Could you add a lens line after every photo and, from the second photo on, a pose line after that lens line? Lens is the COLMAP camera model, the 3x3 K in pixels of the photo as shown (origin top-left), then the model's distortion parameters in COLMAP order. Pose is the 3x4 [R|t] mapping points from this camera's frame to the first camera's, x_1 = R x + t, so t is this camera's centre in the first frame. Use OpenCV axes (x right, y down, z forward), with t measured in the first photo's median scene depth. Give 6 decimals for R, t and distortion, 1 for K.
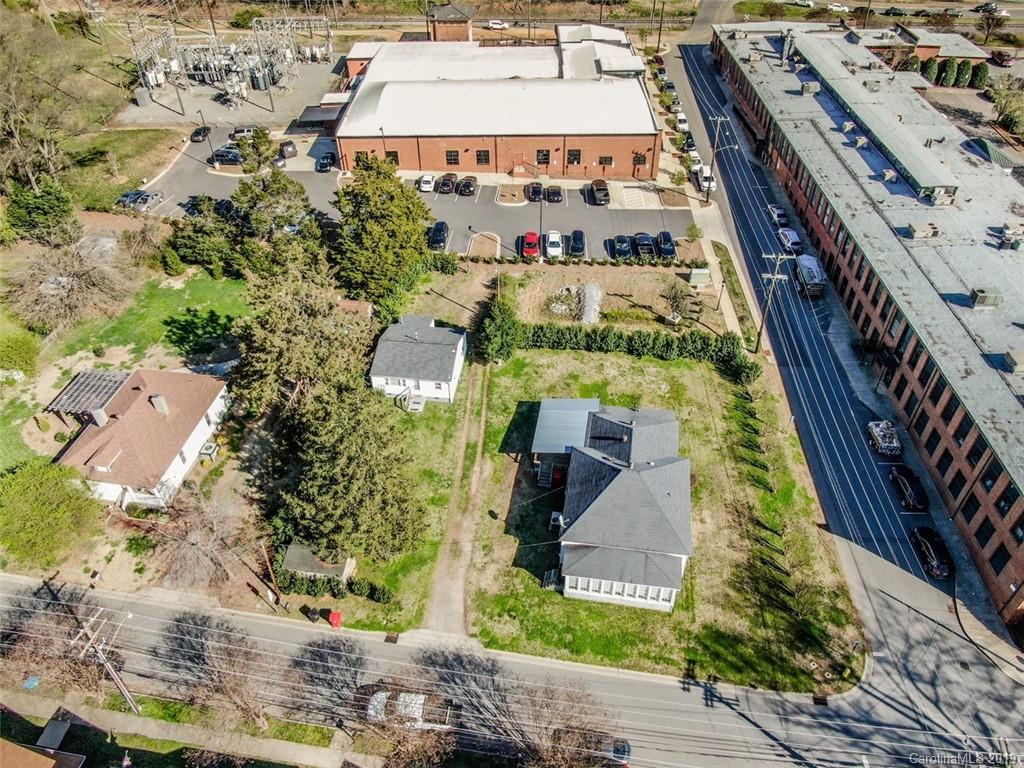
lens RADIAL K [[732.7, 0, 512.0], [0, 732.7, 384.0], [0, 0, 1]] dist [-0.018233, 0.000560]
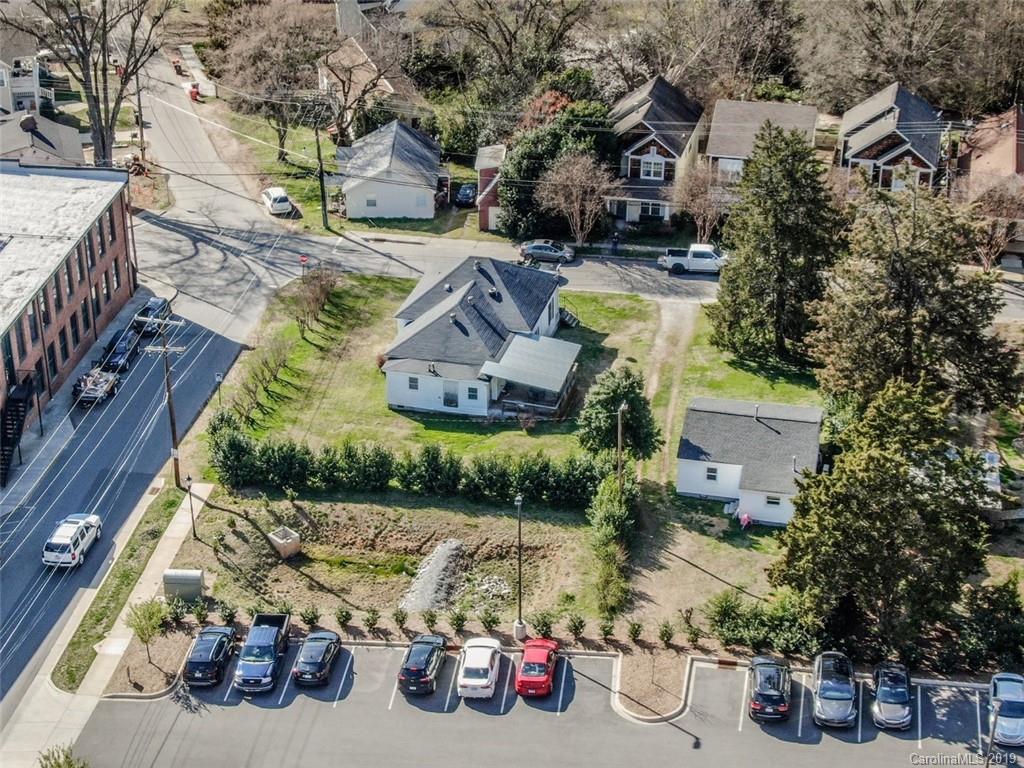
lens RADIAL K [[1781.7, 0, 481.1], [0, 1781.7, 385.0], [0, 0, 1]] dist [0.127581, -0.107342]
pose [[-0.995342, -0.029503, 0.091785, -0.039213], [0.074160, 0.374044, 0.924441, -1.499552], [-0.061605, 0.926941, -0.370114, 1.571394]]
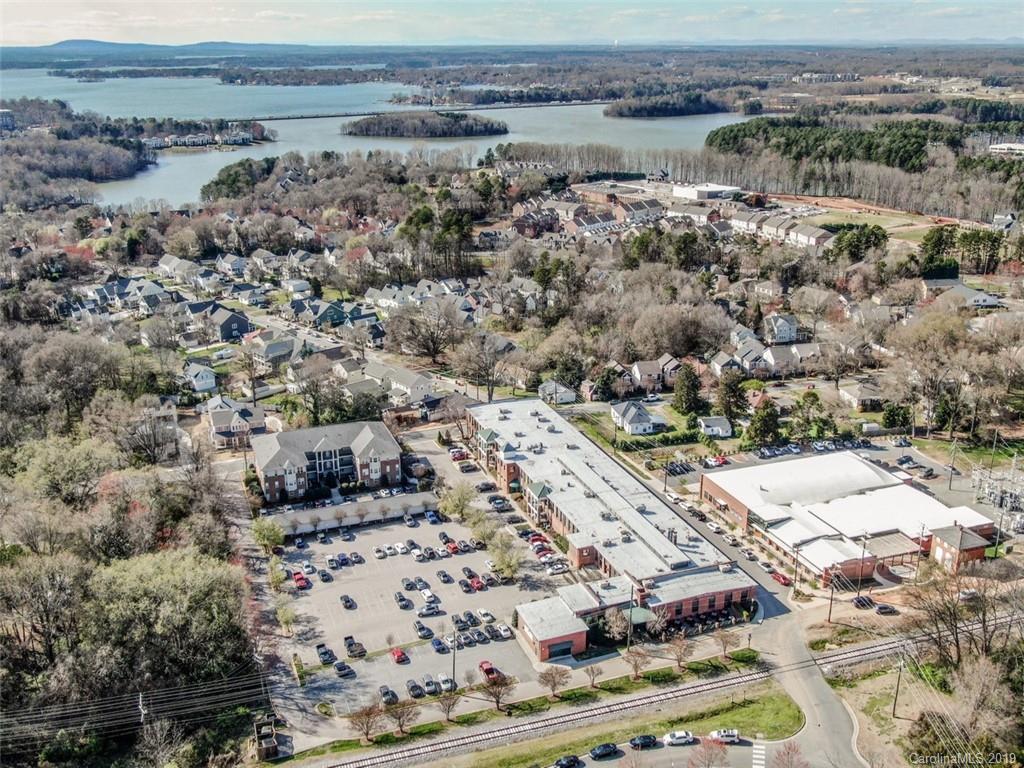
lens RADIAL K [[1022.0, 0, 541.2], [0, 1022.0, 383.4], [0, 0, 1]] dist [-0.003643, -0.004920]
pose [[-0.920783, 0.128210, -0.368402, 2.147490], [-0.254632, 0.517901, 0.816665, -3.530608], [0.295501, 0.845778, -0.444228, 2.617976]]
